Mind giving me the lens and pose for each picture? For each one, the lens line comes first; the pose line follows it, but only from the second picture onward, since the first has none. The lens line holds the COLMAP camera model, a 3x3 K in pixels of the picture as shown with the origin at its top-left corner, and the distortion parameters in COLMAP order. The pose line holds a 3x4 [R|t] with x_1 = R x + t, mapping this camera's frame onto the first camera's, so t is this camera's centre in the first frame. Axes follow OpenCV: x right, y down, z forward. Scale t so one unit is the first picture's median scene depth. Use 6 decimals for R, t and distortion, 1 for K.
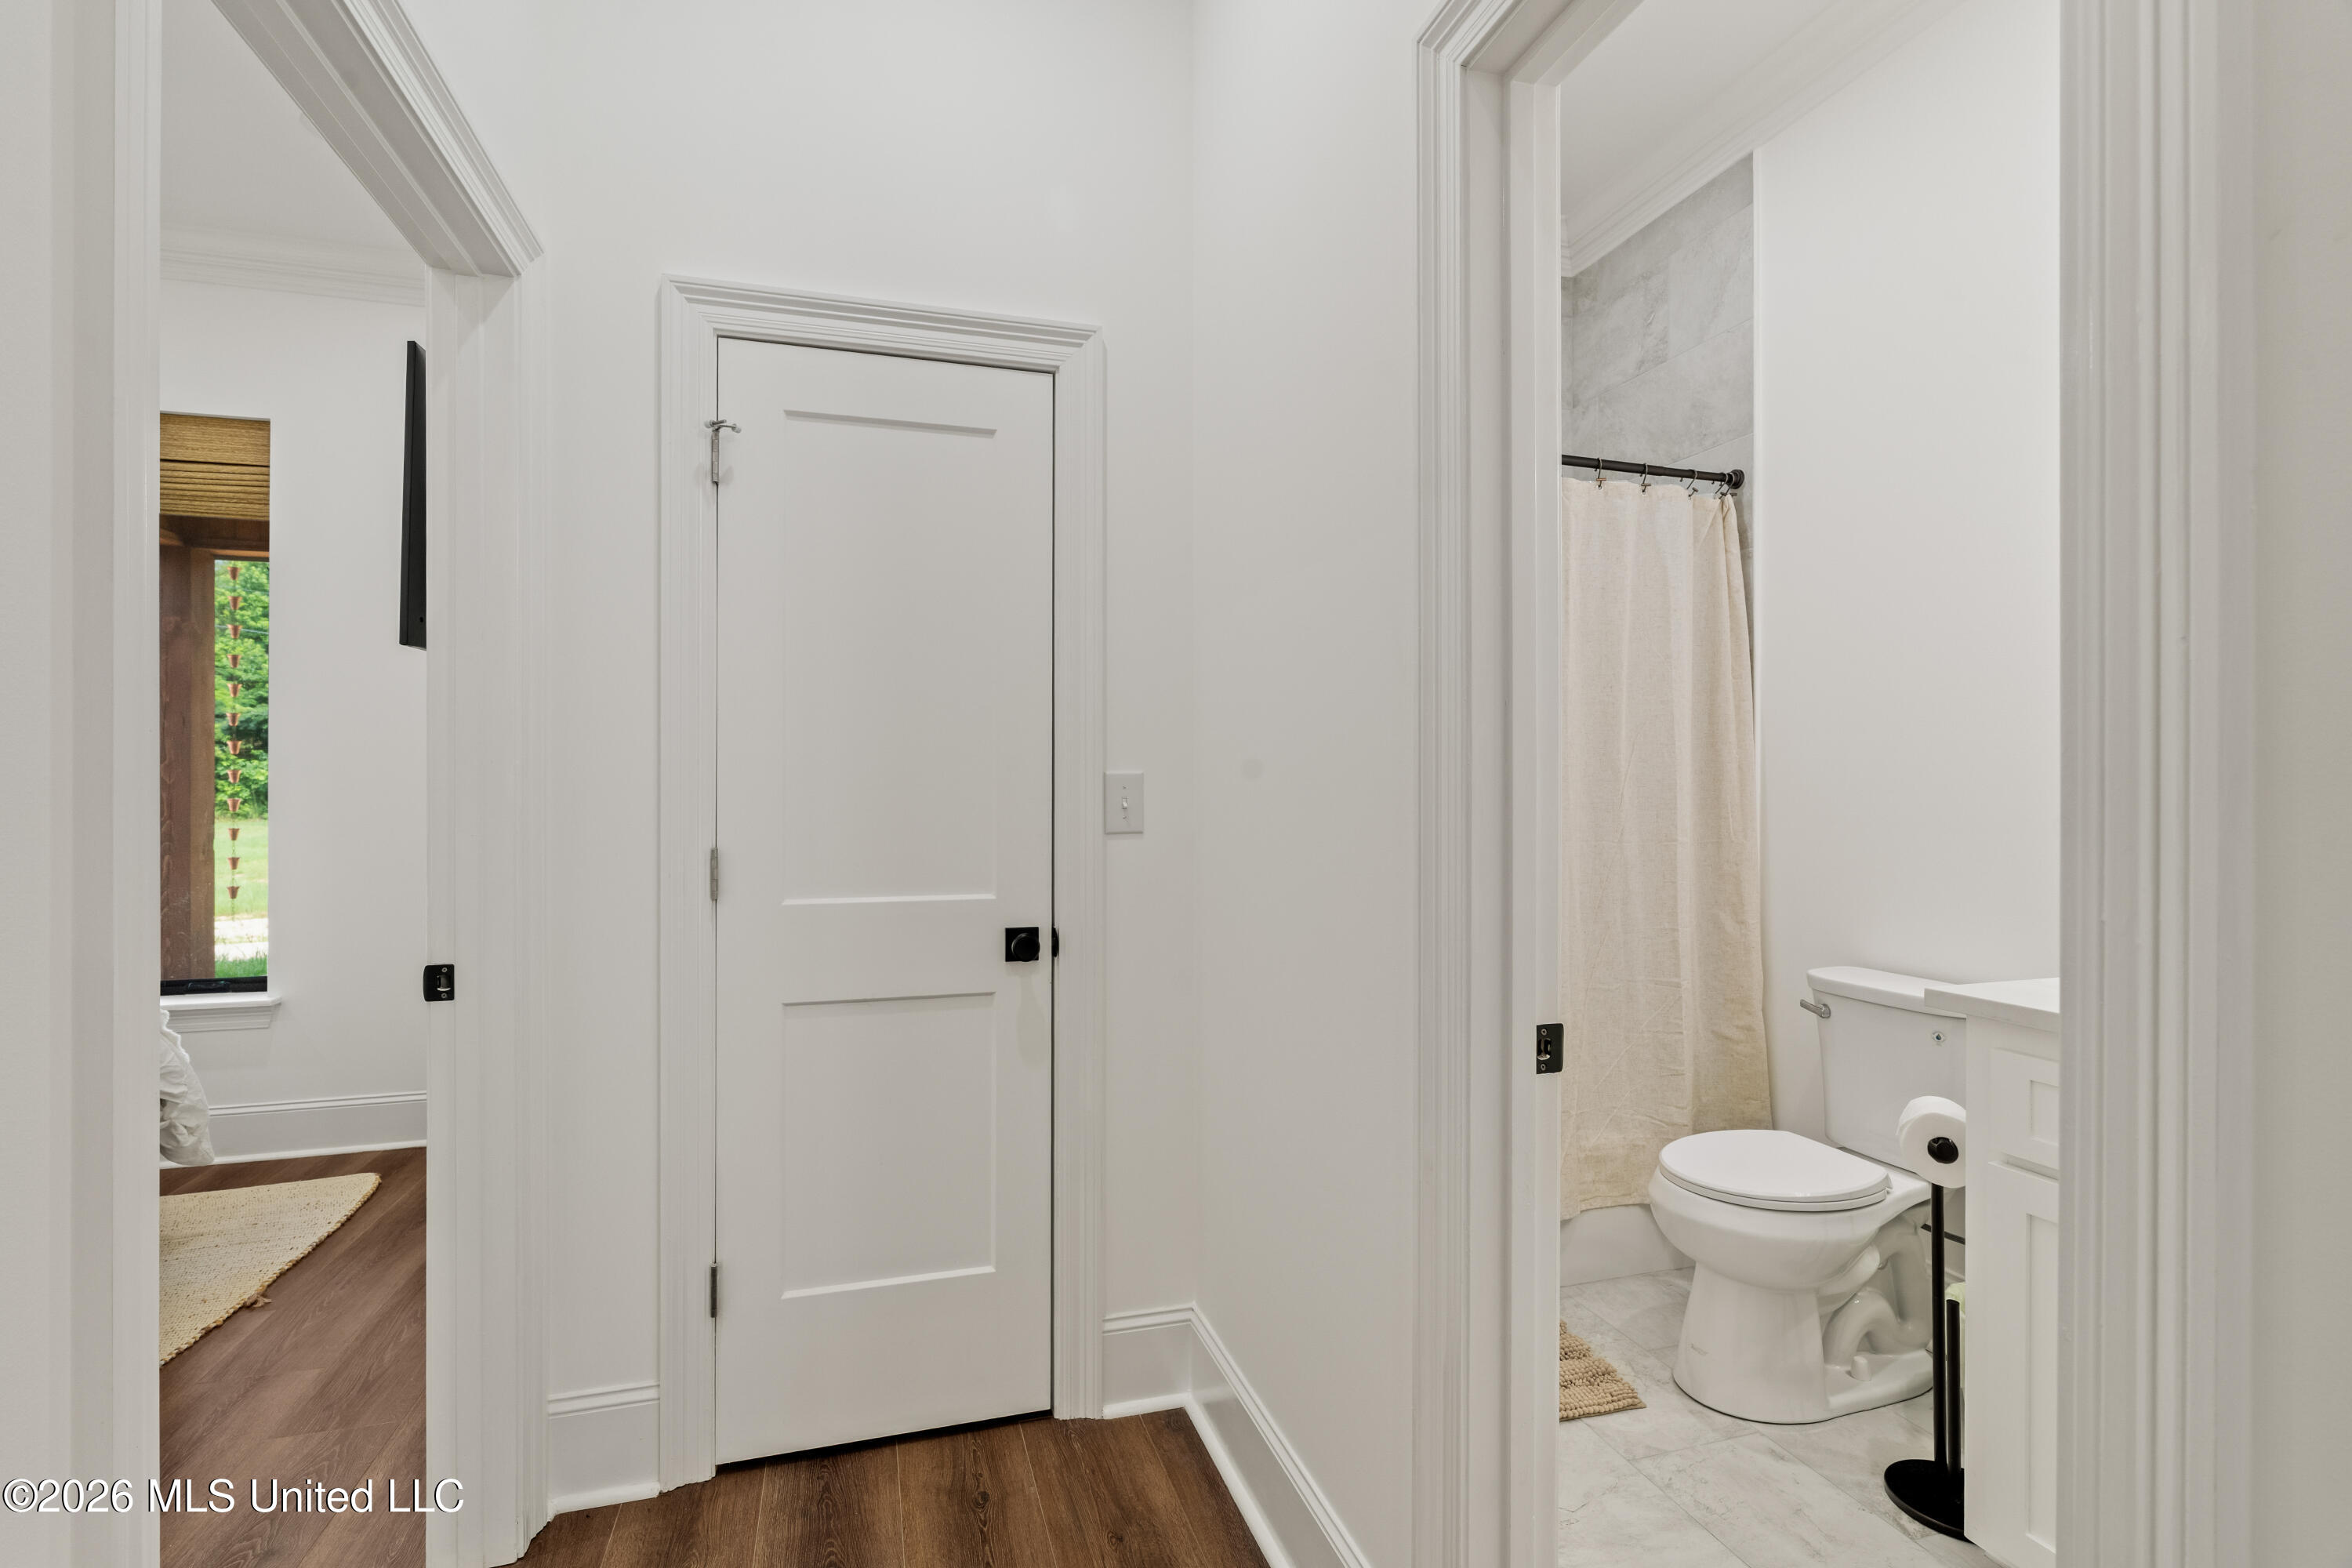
lens RADIAL K [[1055.3, 0, 1160.3], [0, 1055.3, 778.3], [0, 0, 1]] dist [-0.007106, -0.000148]
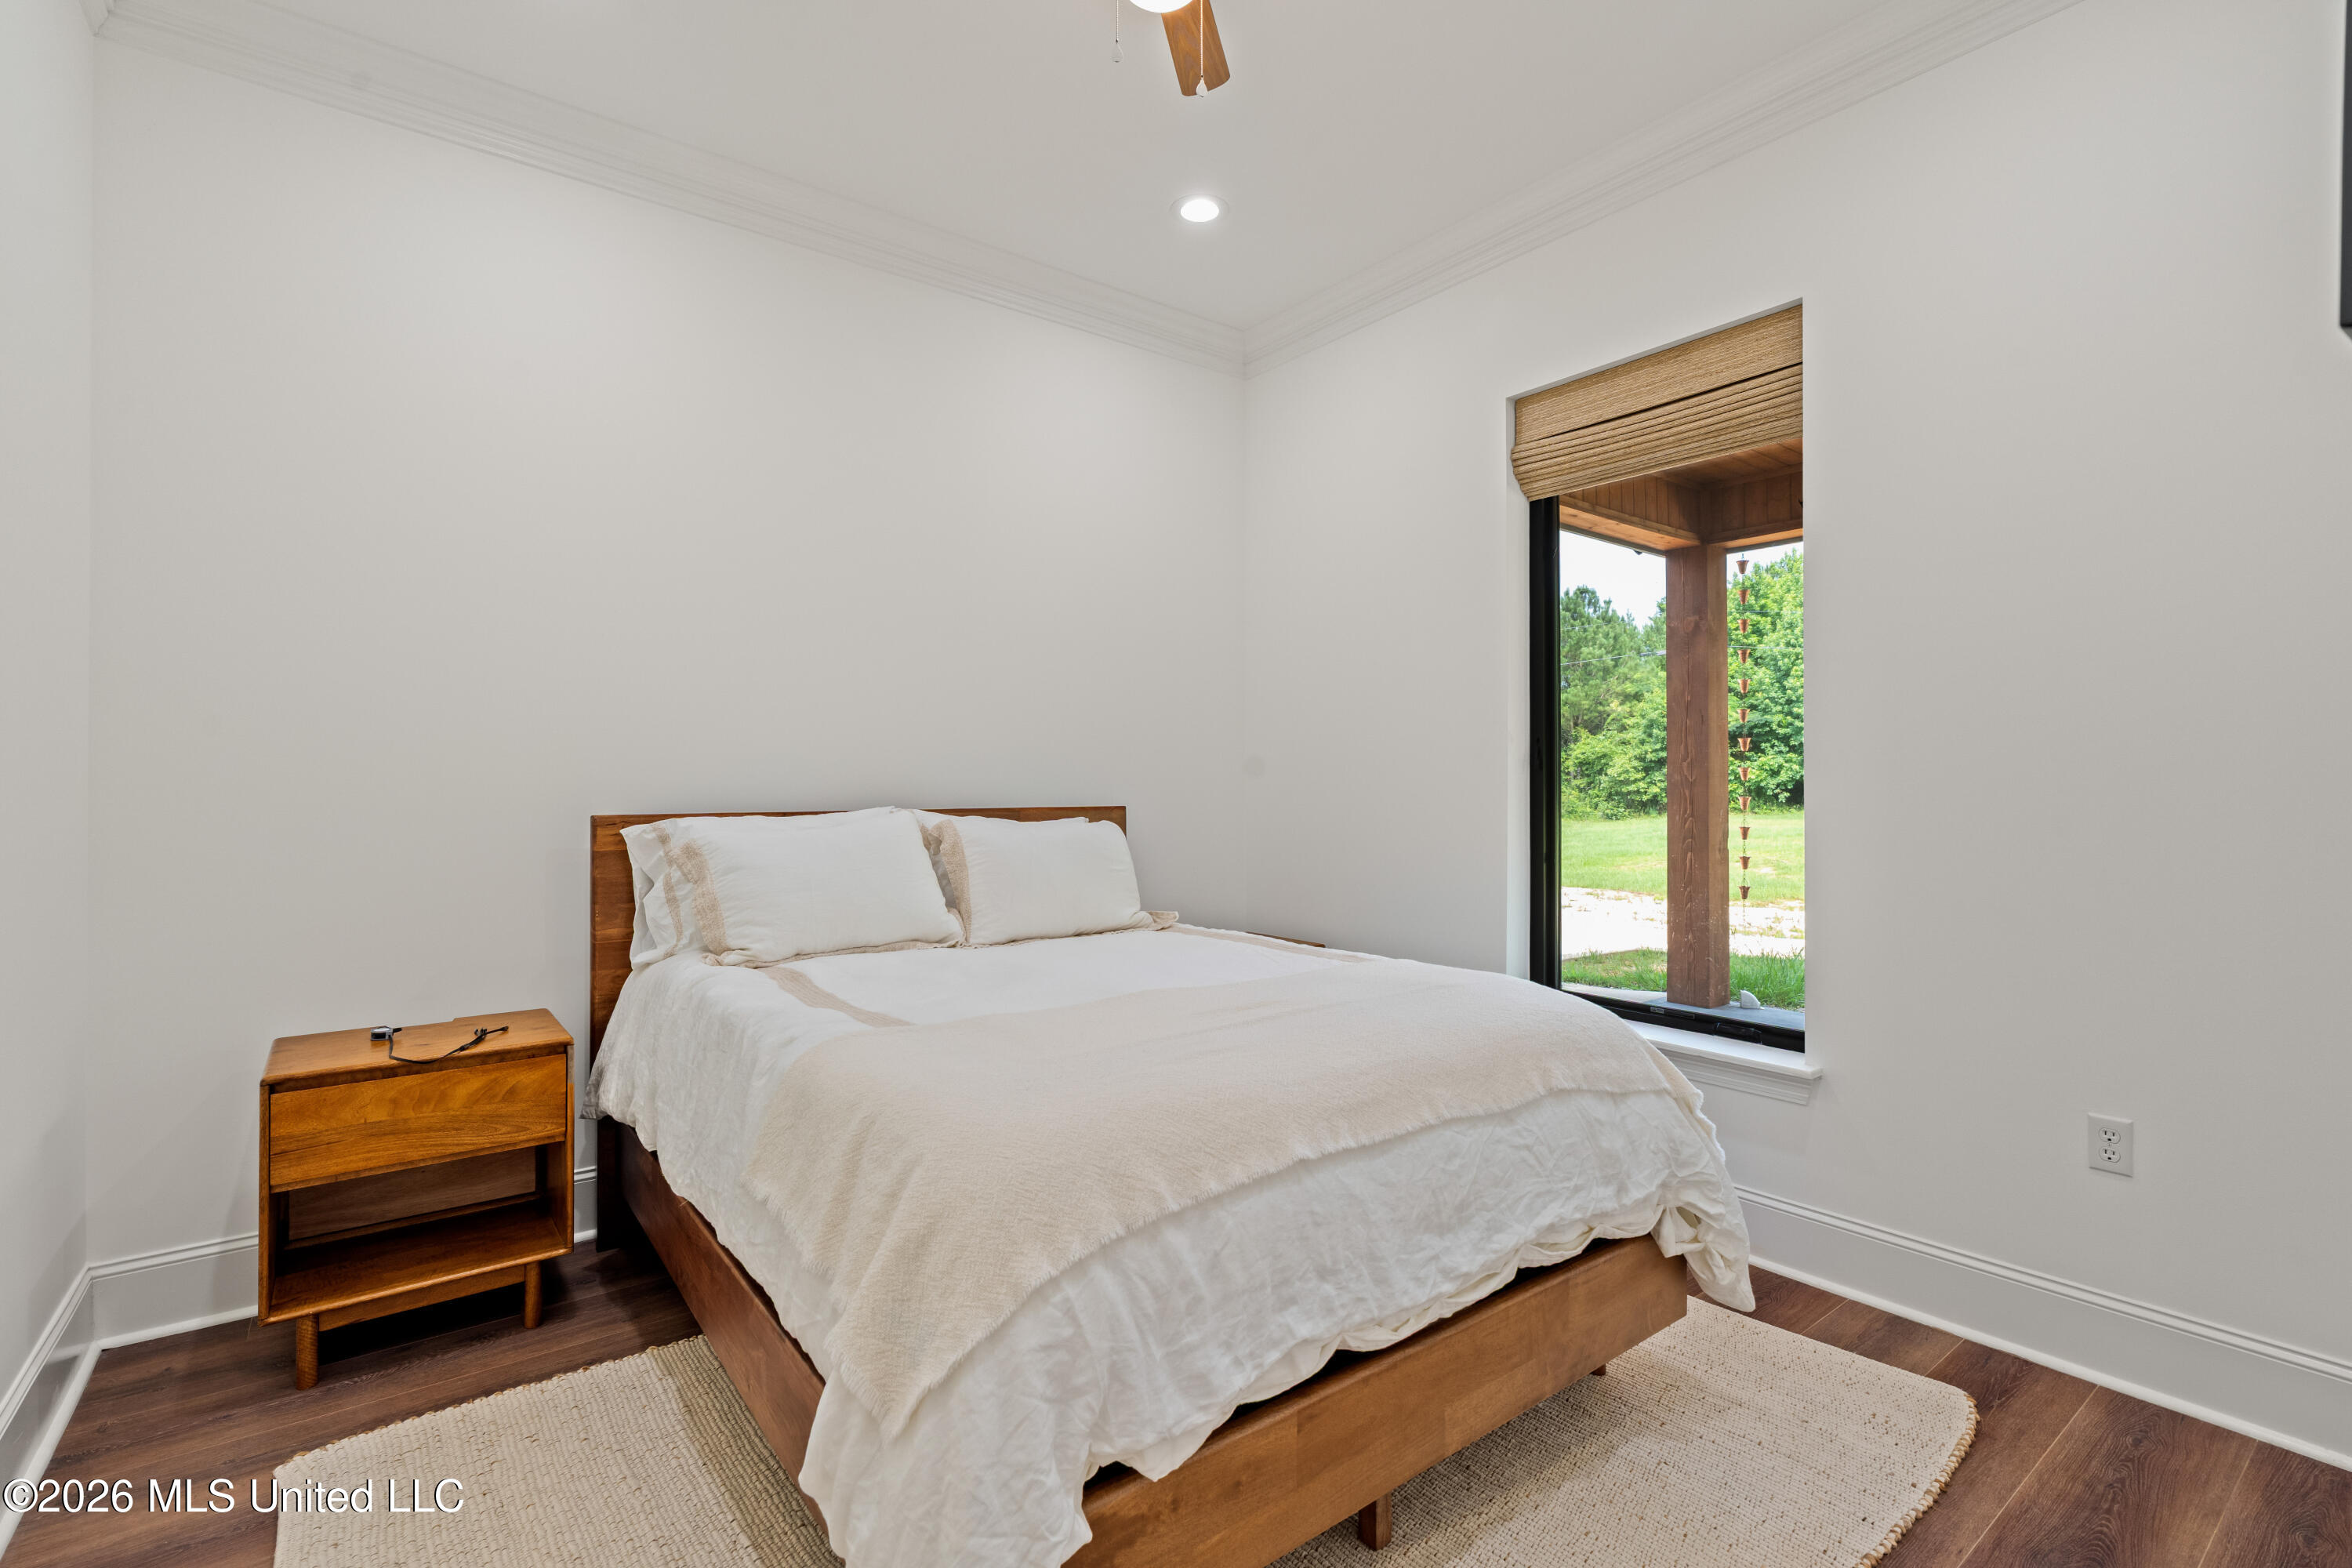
lens RADIAL K [[1055.3, 0, 1160.3], [0, 1055.3, 778.3], [0, 0, 1]] dist [-0.007106, -0.000148]
pose [[0.343451, -0.004331, -0.939161, -0.299154], [0.007731, 0.999969, -0.001784, -0.001605], [0.939139, -0.006648, 0.343473, 0.305269]]
